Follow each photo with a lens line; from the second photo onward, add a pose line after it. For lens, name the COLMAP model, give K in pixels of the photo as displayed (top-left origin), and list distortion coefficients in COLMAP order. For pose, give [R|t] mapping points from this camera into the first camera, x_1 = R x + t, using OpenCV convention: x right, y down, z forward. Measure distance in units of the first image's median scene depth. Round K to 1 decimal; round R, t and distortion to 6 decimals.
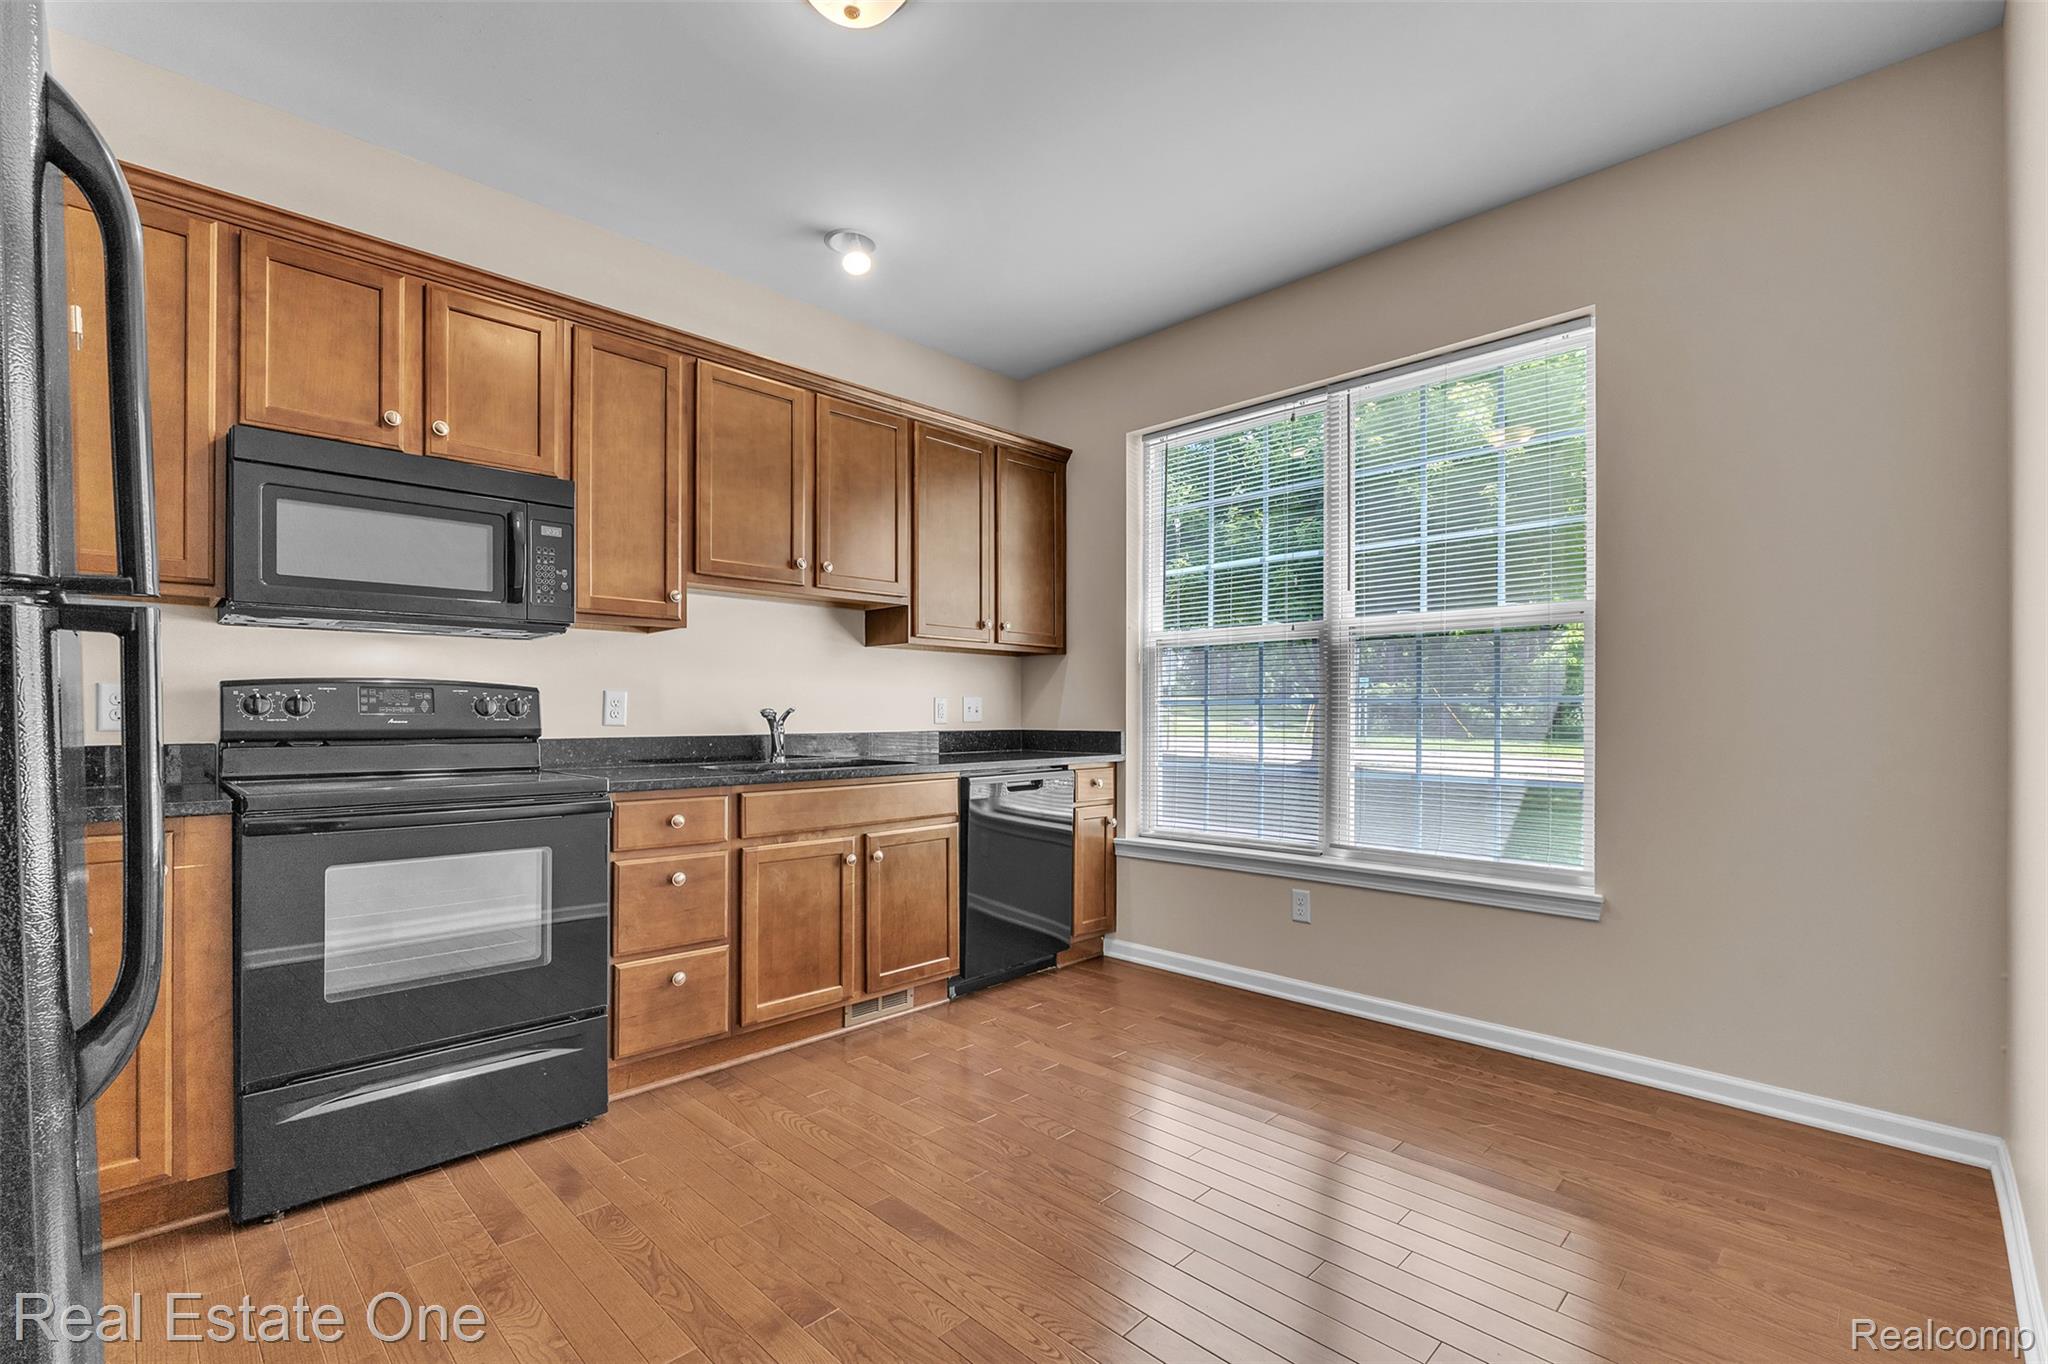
lens RADIAL K [[900.1, 0, 1004.3], [0, 900.1, 709.5], [0, 0, 1]] dist [0.012136, -0.001462]
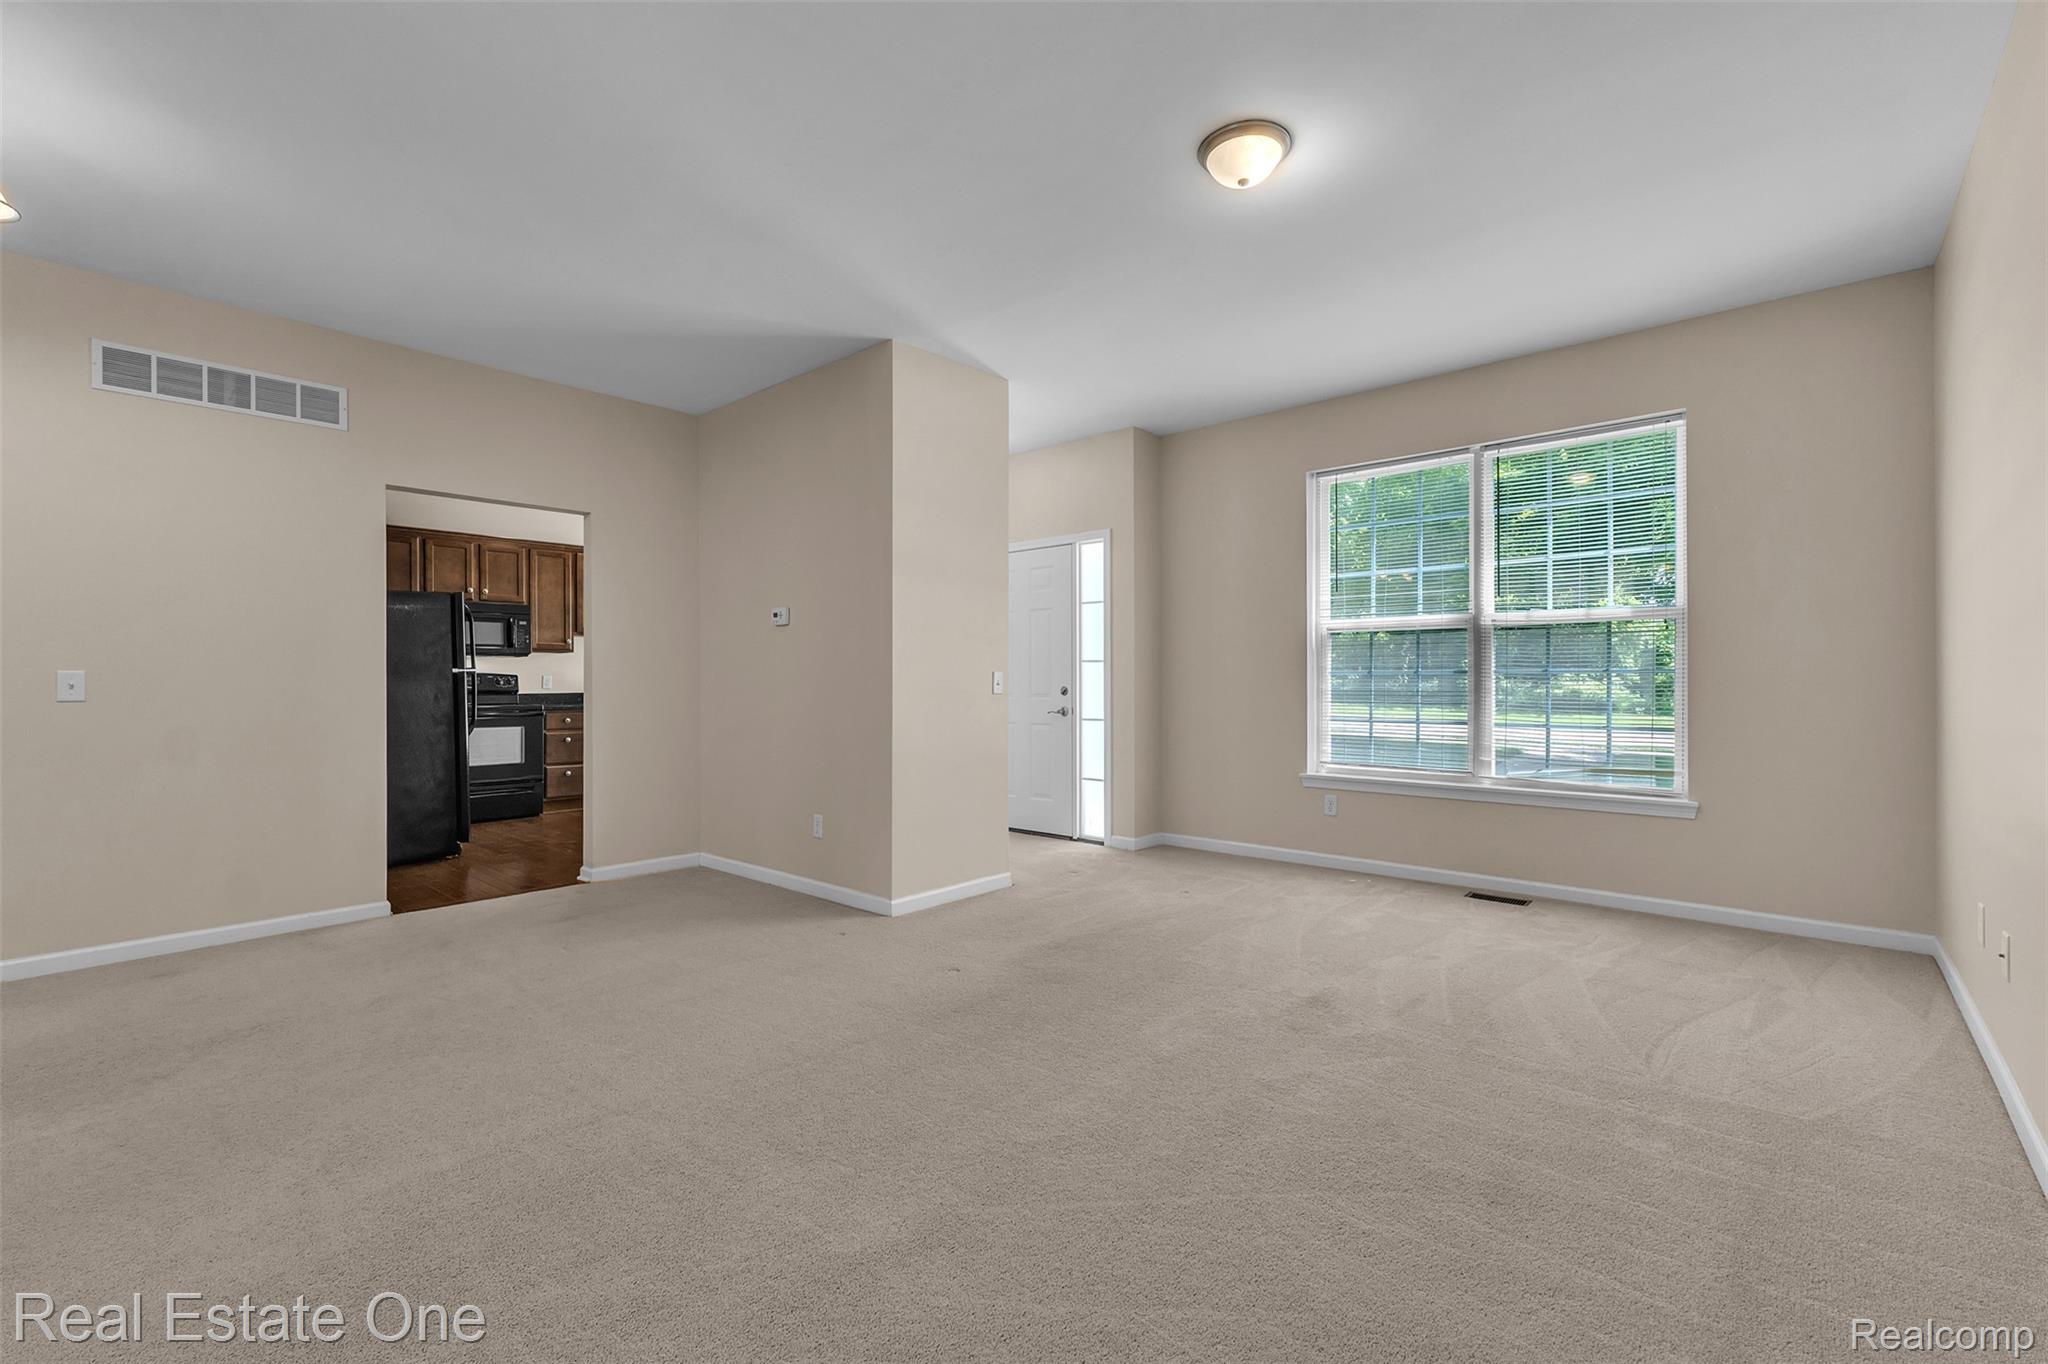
lens RADIAL K [[900.1, 0, 1036.8], [0, 900.1, 674.5], [0, 0, 1]] dist [0.012136, -0.001462]
pose [[0.997272, -0.006905, 0.073490, 0.863800], [0.007306, 0.999960, -0.005189, -0.000374], [-0.073451, 0.005712, 0.997282, -1.868344]]
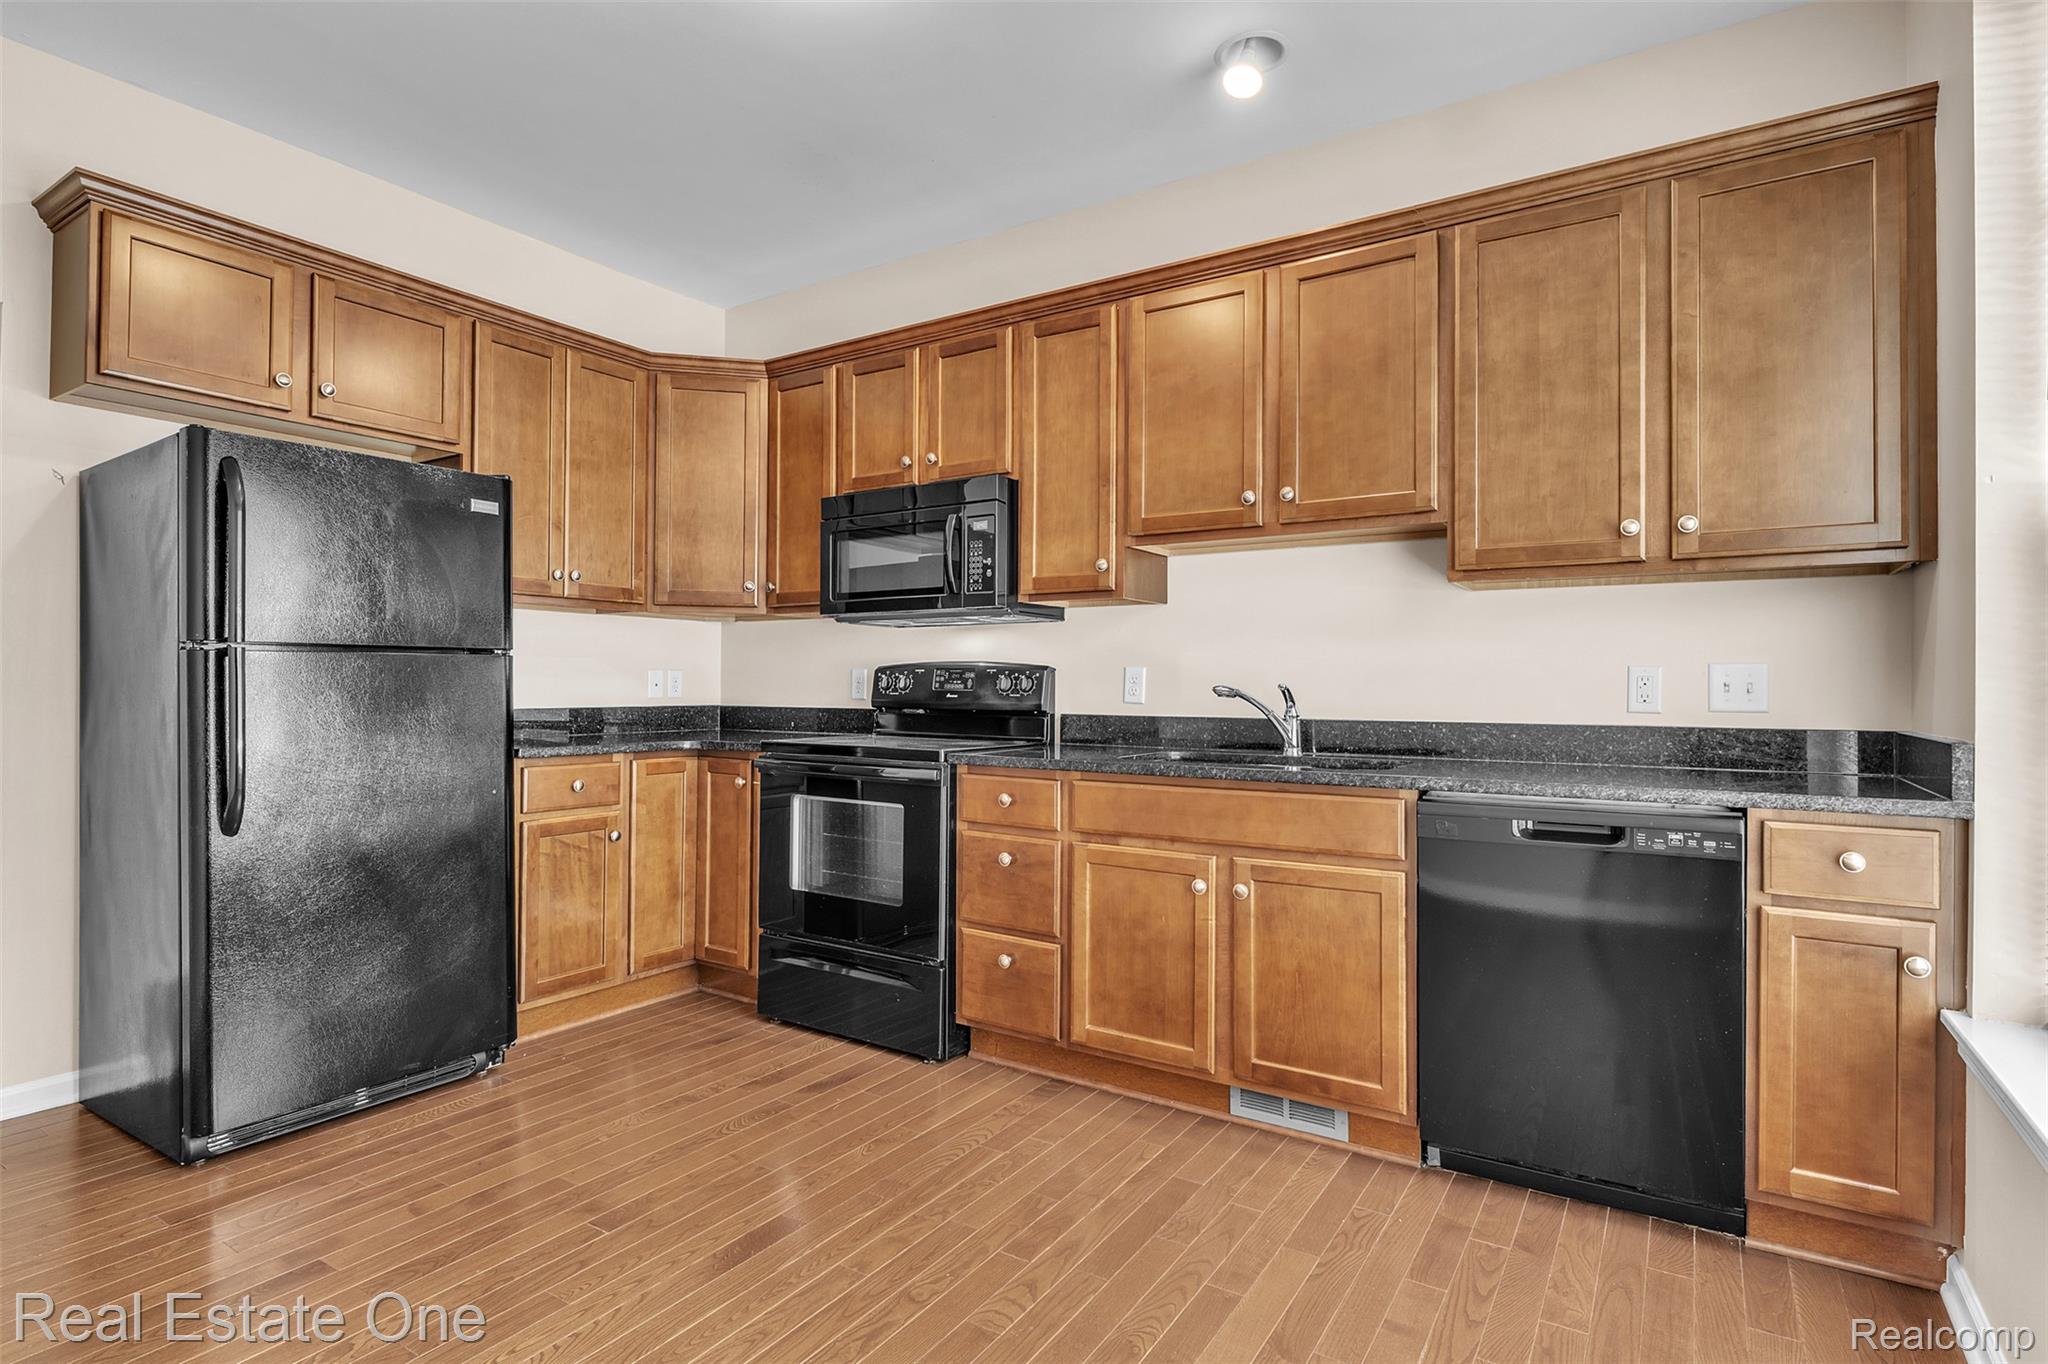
lens RADIAL K [[1042.6, 0, 1034.5], [0, 1042.6, 673.9], [0, 0, 1]] dist [0.013036, -0.000405]
pose [[0.232589, -0.007970, -0.972542, 0.677020], [-0.000280, 0.999966, -0.008261, -0.004158], [0.972575, 0.002193, 0.232579, 0.689244]]
